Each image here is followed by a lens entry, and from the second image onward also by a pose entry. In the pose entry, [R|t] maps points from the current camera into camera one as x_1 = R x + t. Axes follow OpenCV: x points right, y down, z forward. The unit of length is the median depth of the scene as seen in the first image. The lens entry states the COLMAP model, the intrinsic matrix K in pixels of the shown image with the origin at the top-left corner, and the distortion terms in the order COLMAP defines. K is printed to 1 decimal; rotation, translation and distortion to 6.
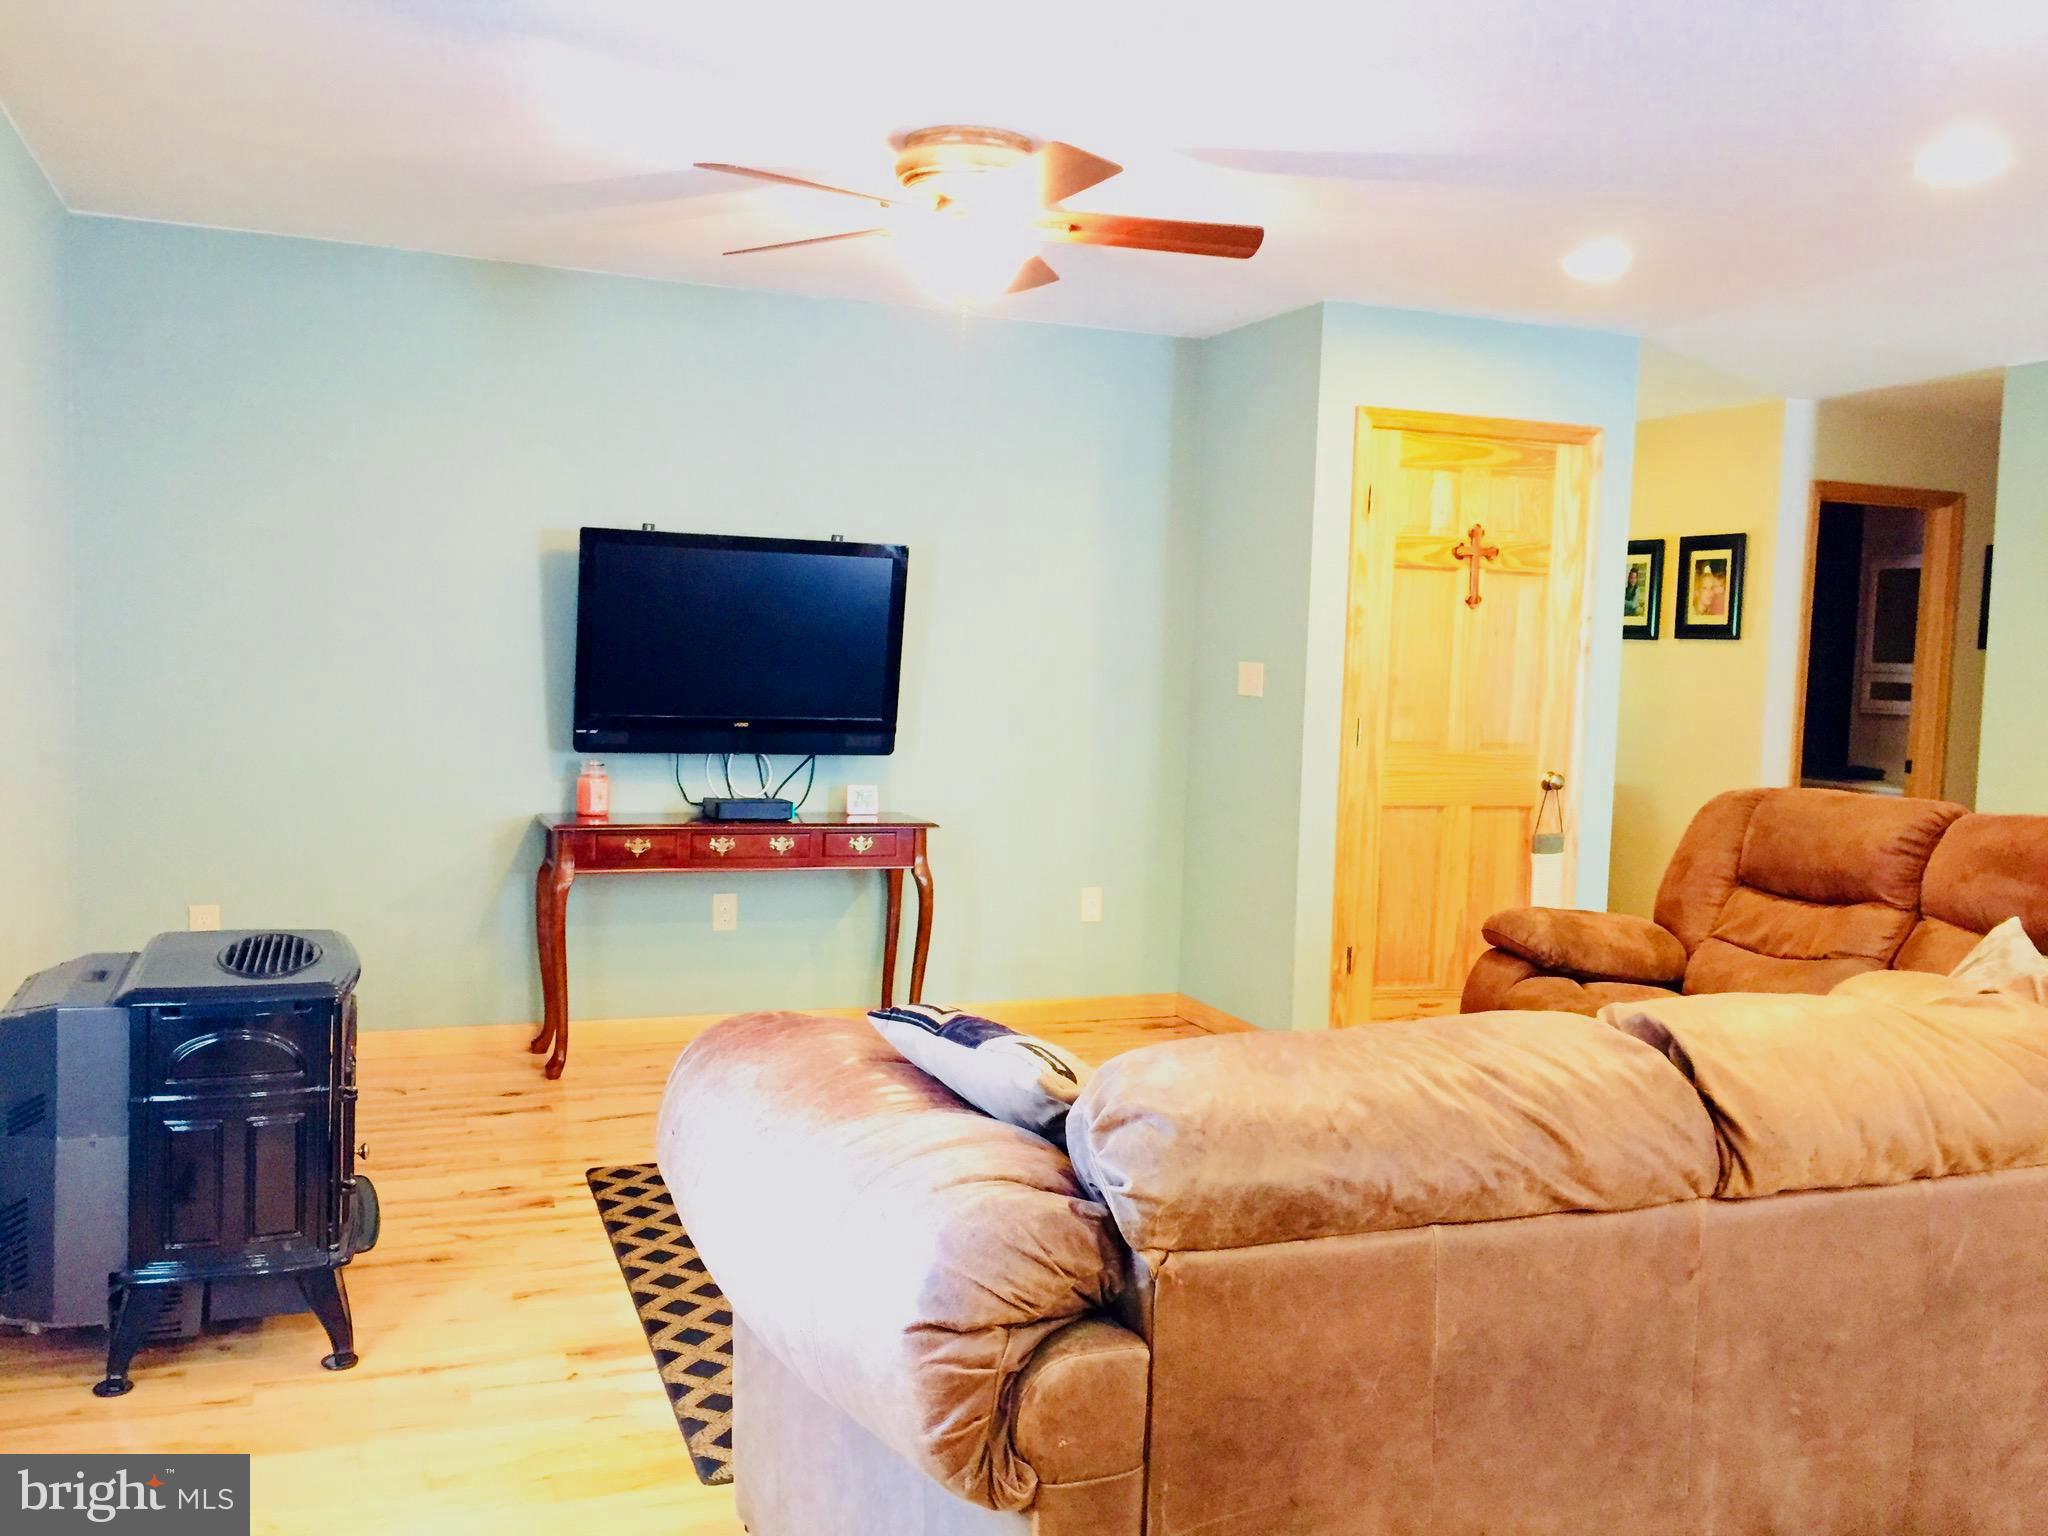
lens RADIAL K [[1765.2, 0, 1024.6], [0, 1765.2, 761.2], [0, 0, 1]] dist [0.071926, -0.093144]
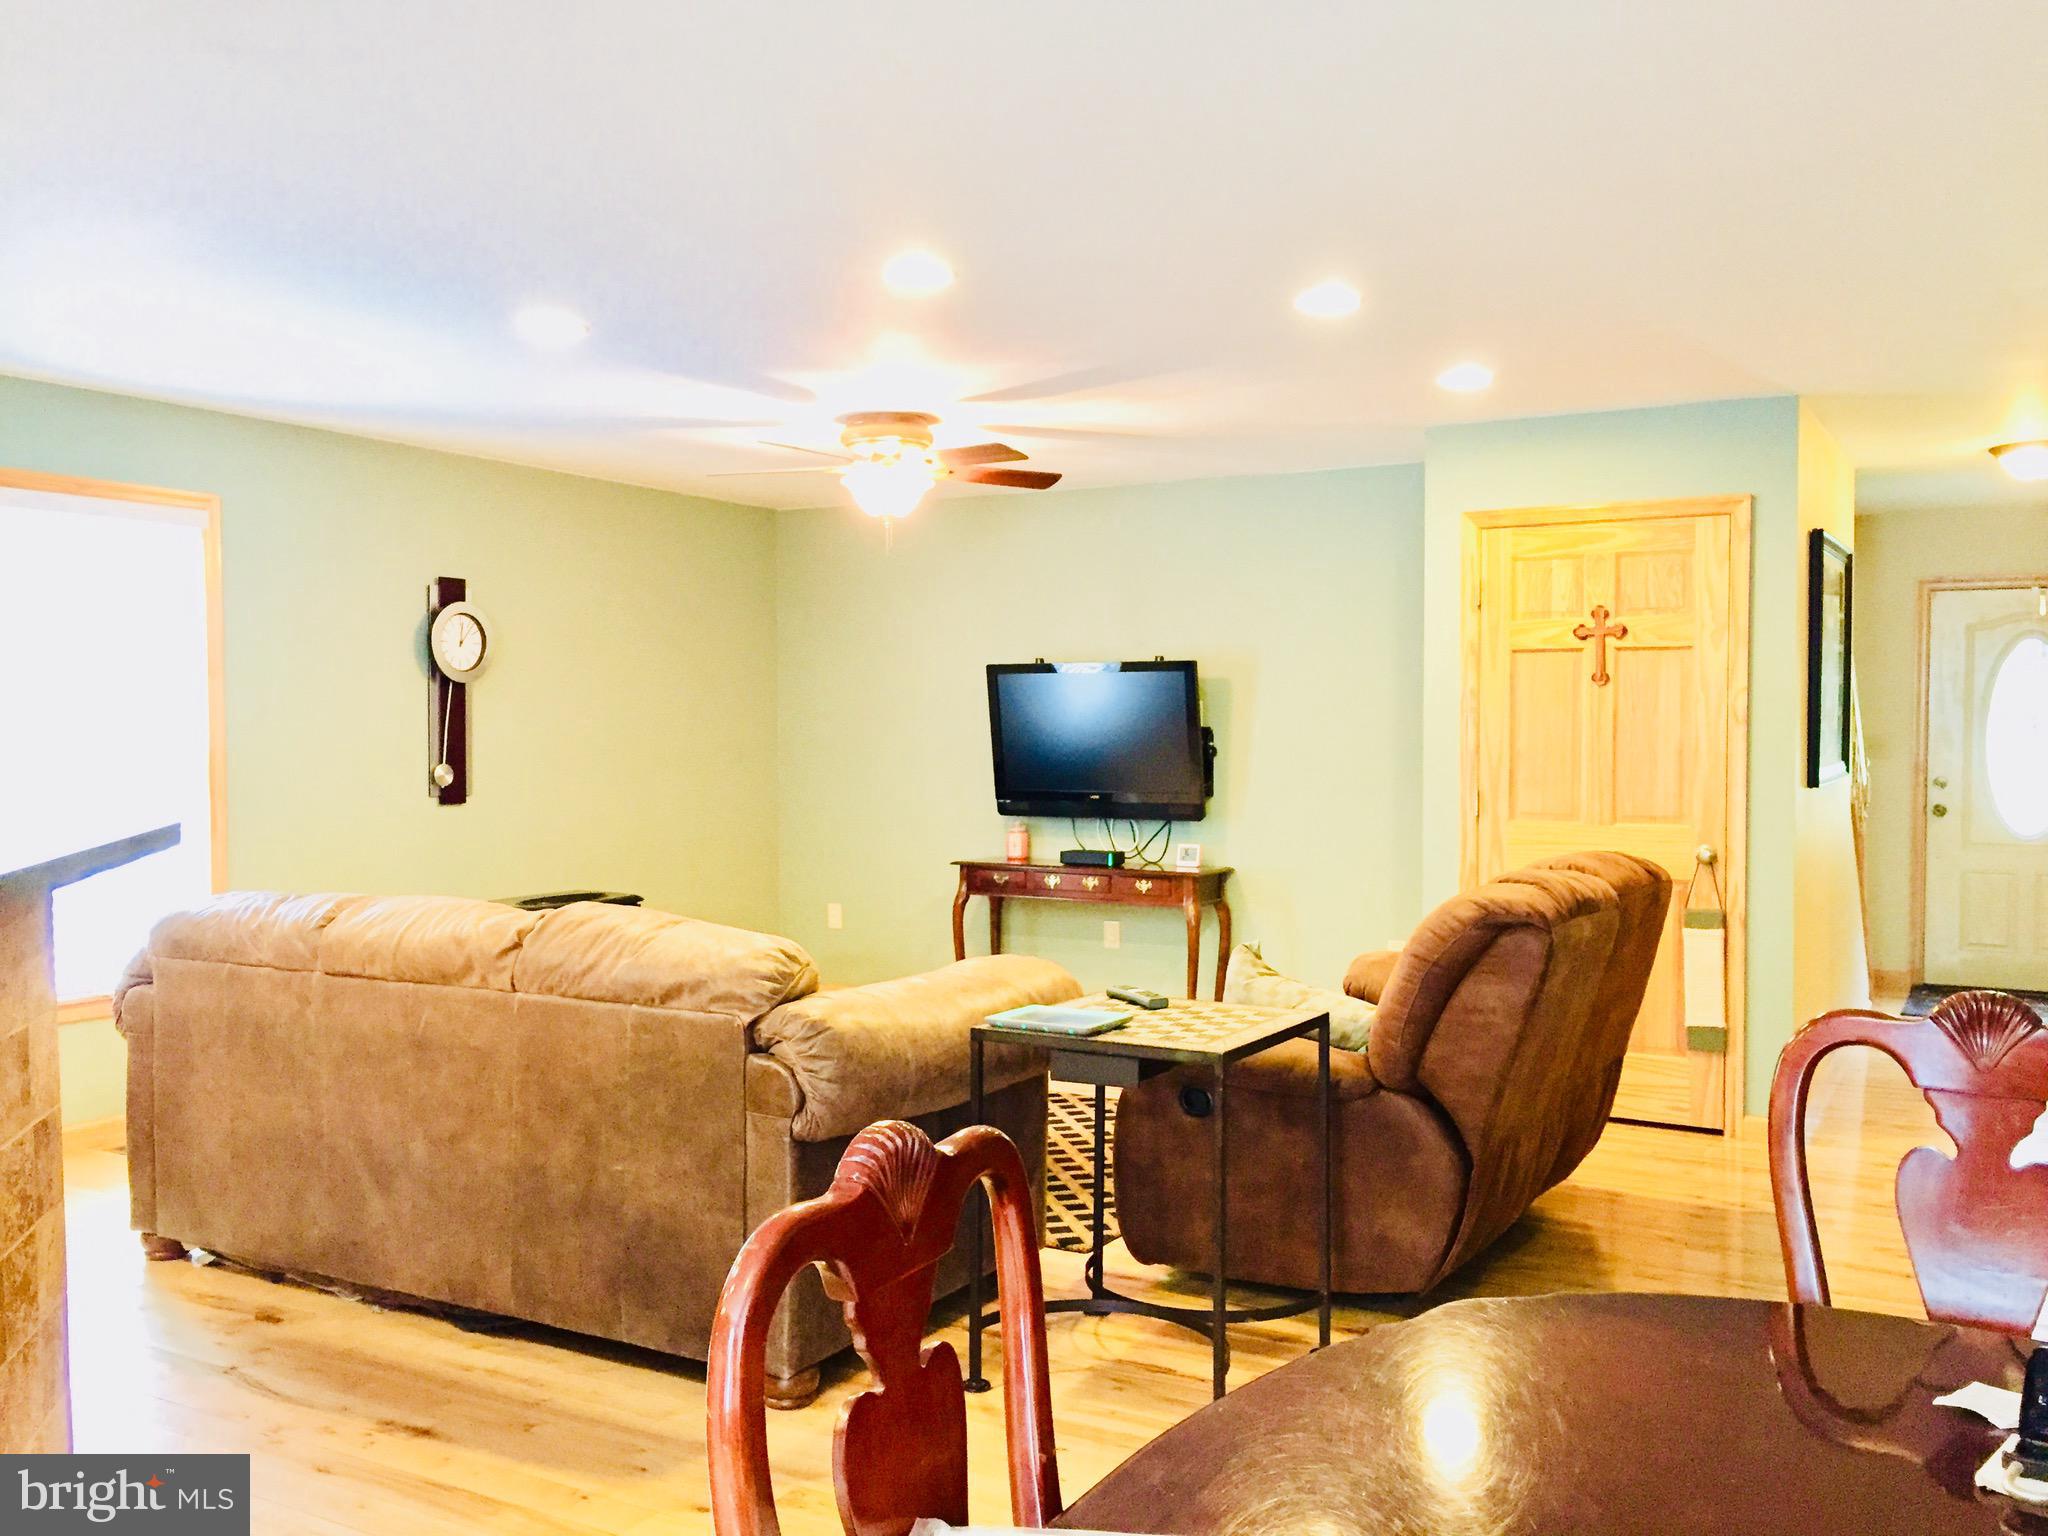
lens RADIAL K [[1765.2, 0, 1032.1], [0, 1765.2, 775.2], [0, 0, 1]] dist [0.071926, -0.093144]
pose [[0.625211, -0.013207, -0.780344, 0.867266], [-0.030838, 0.998658, -0.041608, 0.020467], [0.779846, 0.050078, 0.623965, 0.090779]]
